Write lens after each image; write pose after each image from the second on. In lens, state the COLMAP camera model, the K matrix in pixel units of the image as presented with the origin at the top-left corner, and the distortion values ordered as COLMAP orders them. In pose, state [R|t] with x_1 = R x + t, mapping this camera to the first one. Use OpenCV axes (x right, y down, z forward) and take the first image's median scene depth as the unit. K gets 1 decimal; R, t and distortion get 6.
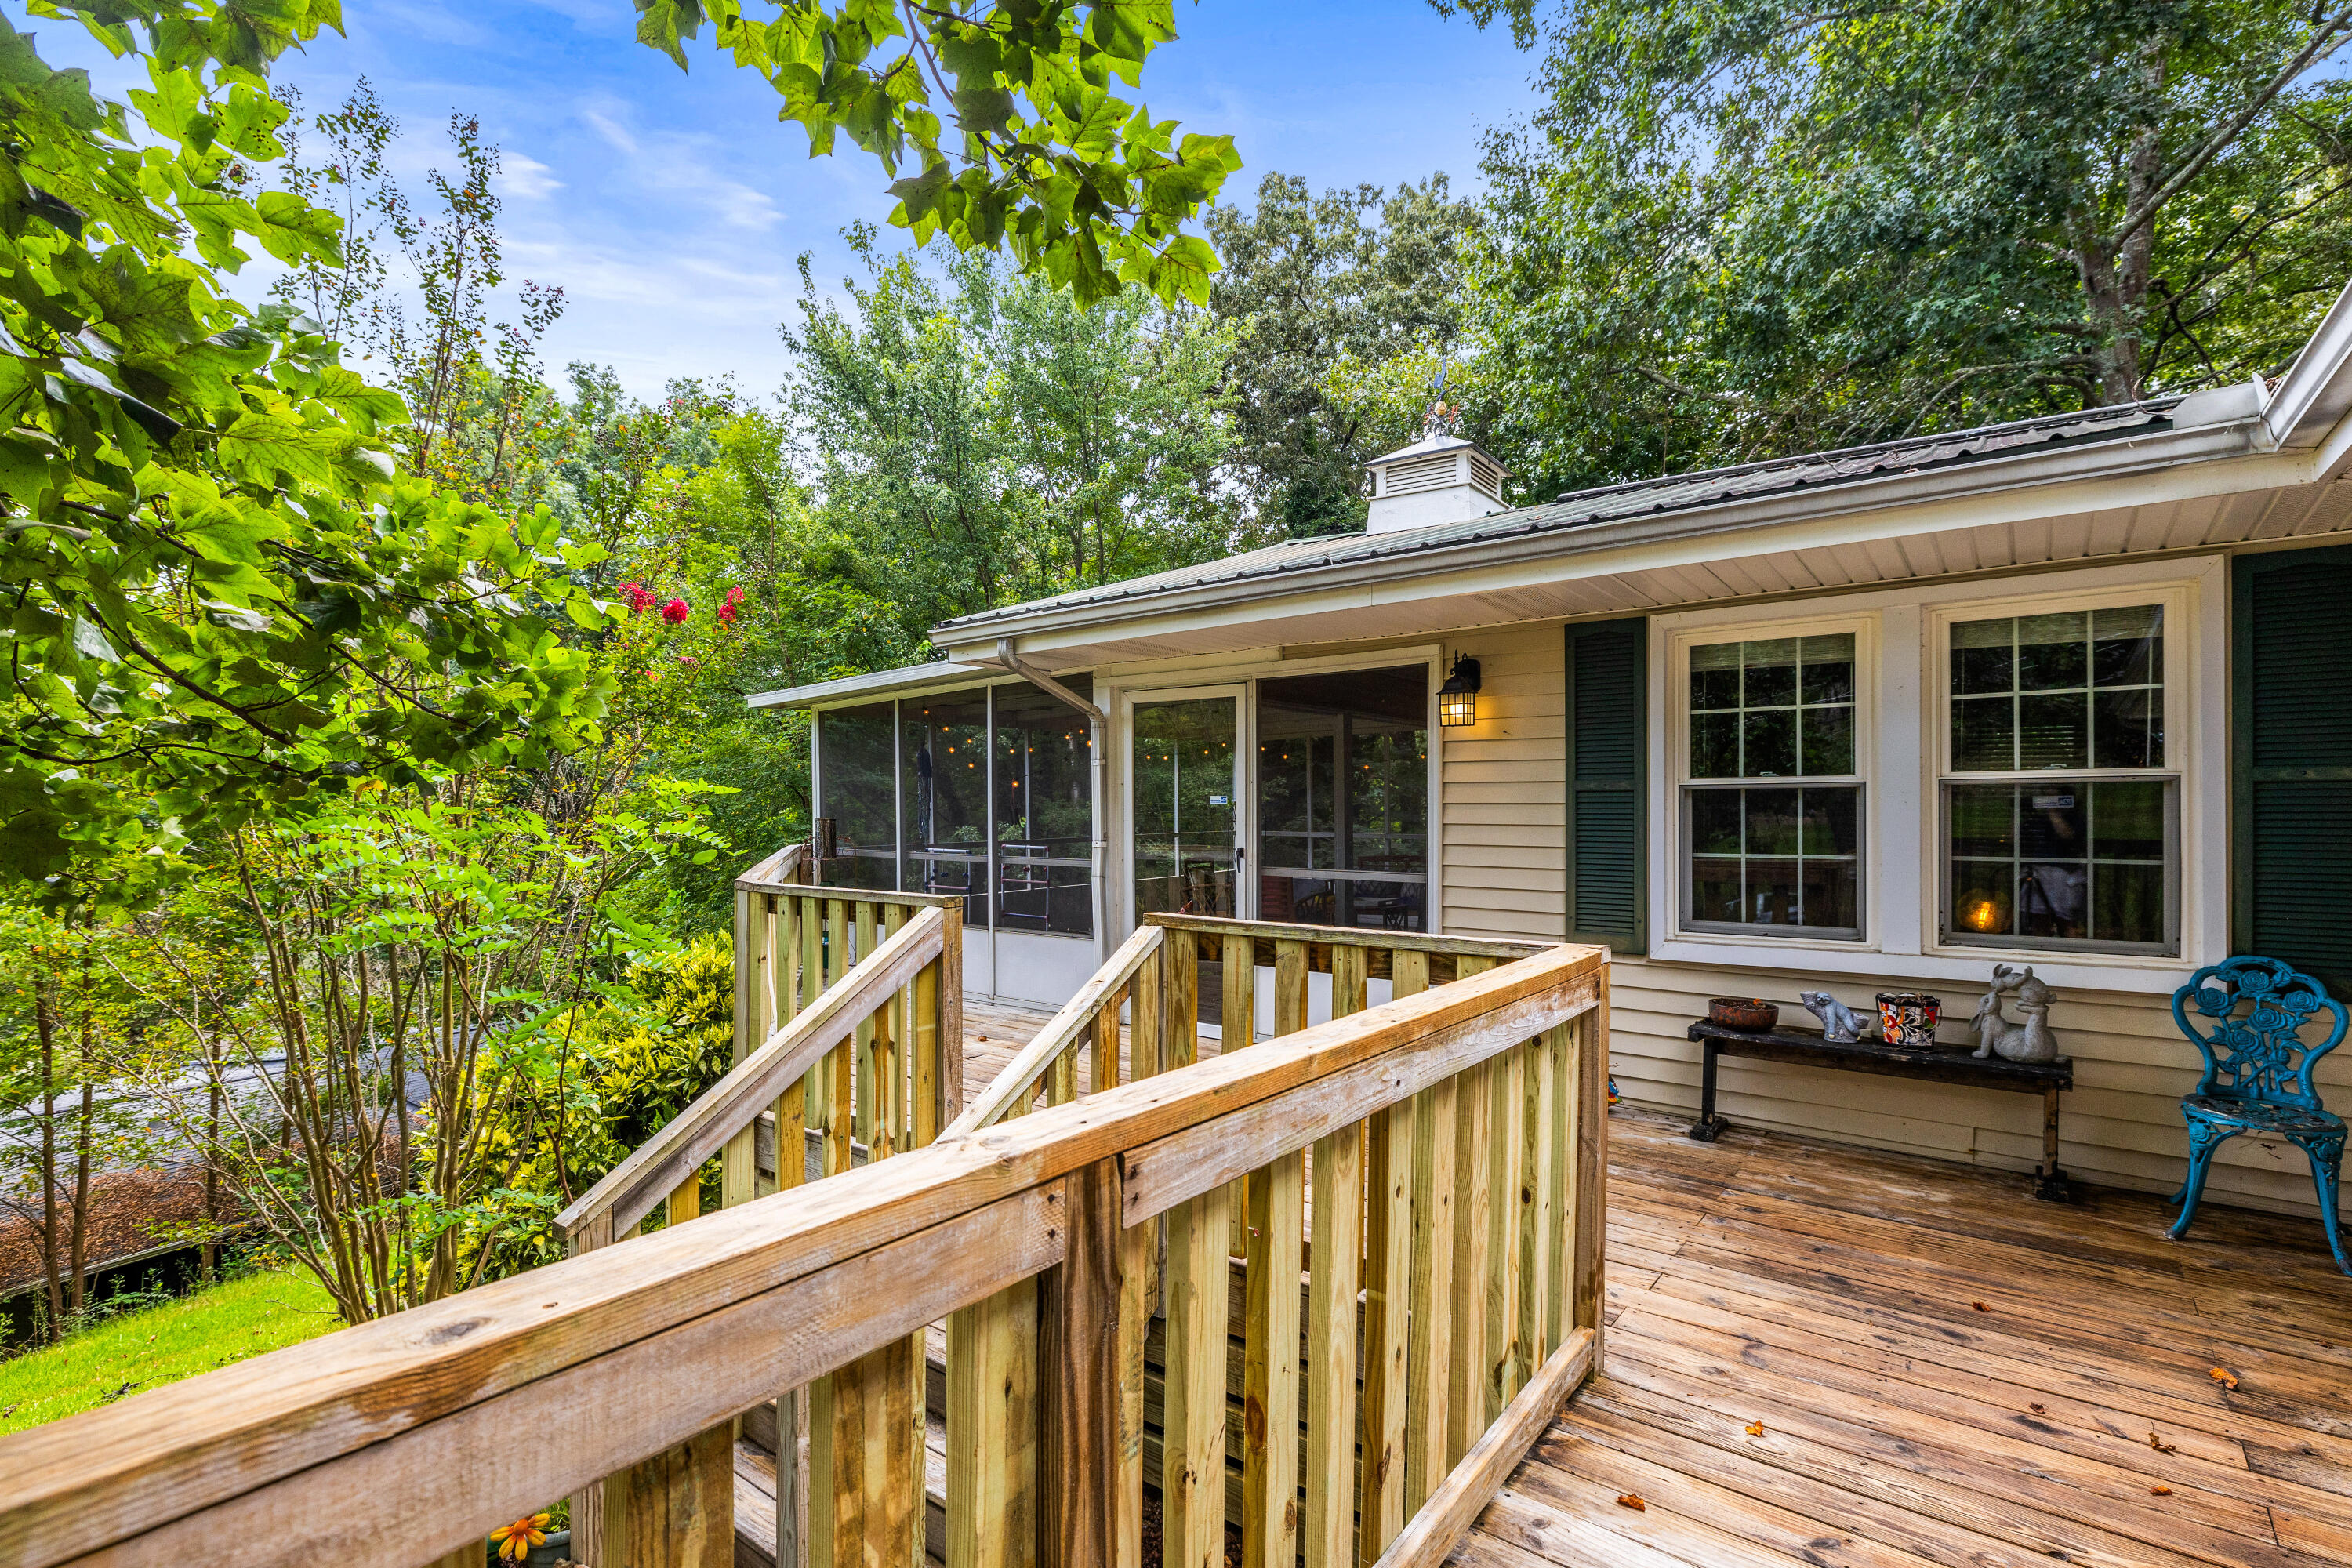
lens RADIAL K [[1102.3, 0, 1178.9], [0, 1102.3, 797.9], [0, 0, 1]] dist [-0.009542, 0.002779]
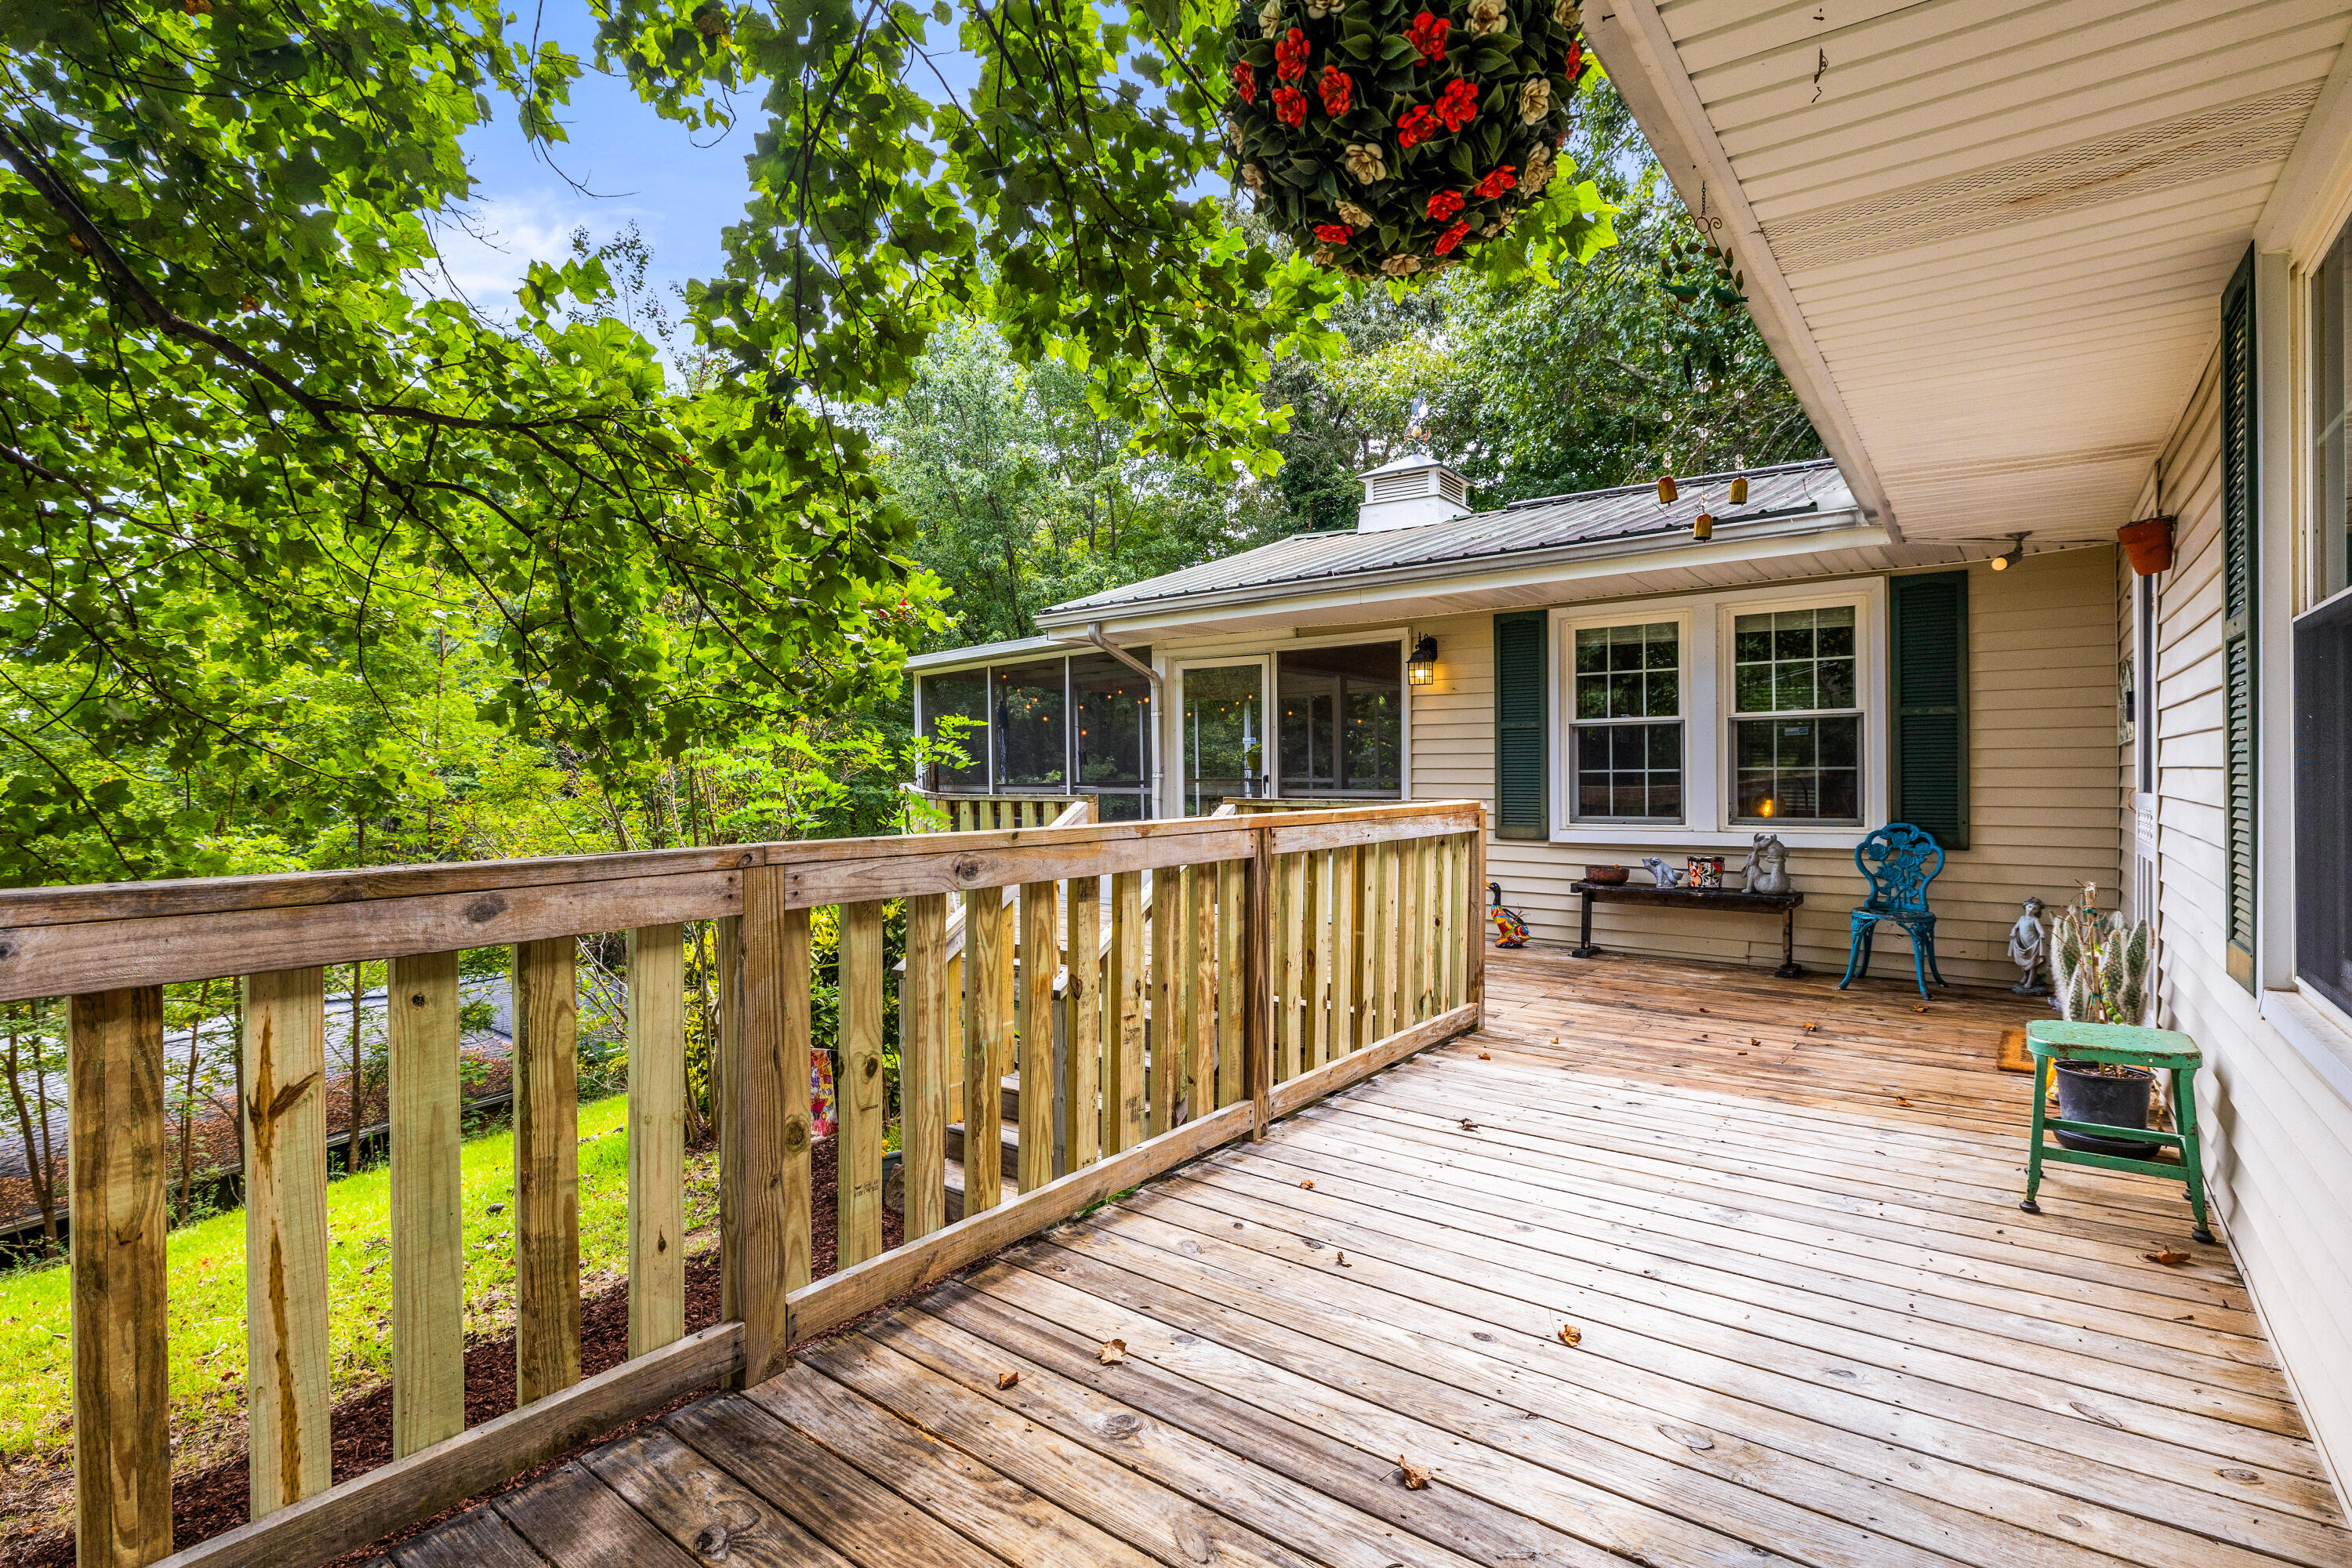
lens RADIAL K [[1102.3, 0, 1189.6], [0, 1102.3, 774.7], [0, 0, 1]] dist [-0.009542, 0.002779]
pose [[0.999881, -0.005306, 0.014460, -0.084085], [0.005127, 0.999910, 0.012391, 0.039467], [-0.014524, -0.012316, 0.999819, -0.523276]]
